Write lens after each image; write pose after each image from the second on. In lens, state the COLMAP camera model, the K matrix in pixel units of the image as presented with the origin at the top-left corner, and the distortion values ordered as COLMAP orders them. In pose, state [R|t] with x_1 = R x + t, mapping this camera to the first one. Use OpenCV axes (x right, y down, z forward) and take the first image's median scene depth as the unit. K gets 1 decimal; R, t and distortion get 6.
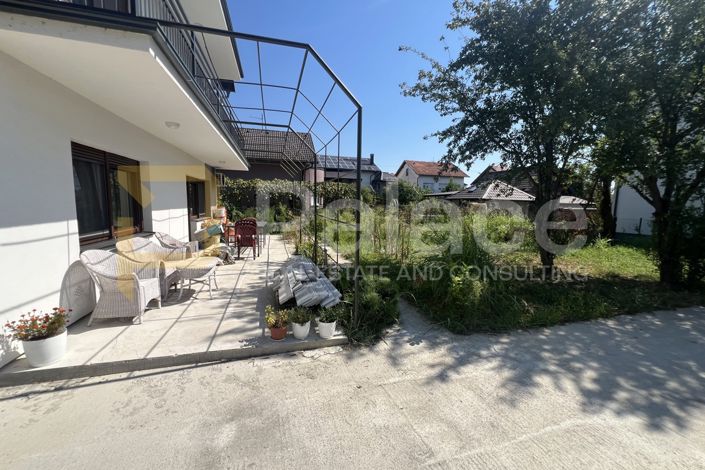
lens RADIAL K [[282.7, 0, 353.7], [0, 282.7, 232.6], [0, 0, 1]] dist [0.000231, -0.000233]
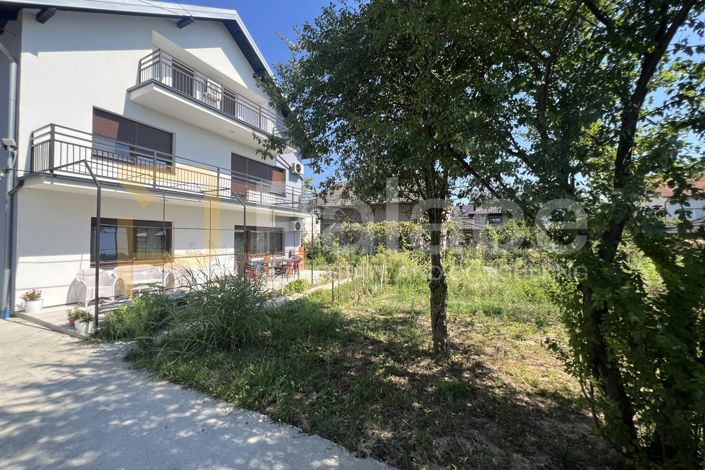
lens RADIAL K [[282.7, 0, 352.8], [0, 282.7, 237.2], [0, 0, 1]] dist [0.000231, -0.000233]
pose [[0.723184, -0.025711, -0.690177, 2.061181], [-0.067242, 0.991938, -0.107411, -0.080856], [0.687375, 0.124086, 0.715625, 0.815862]]
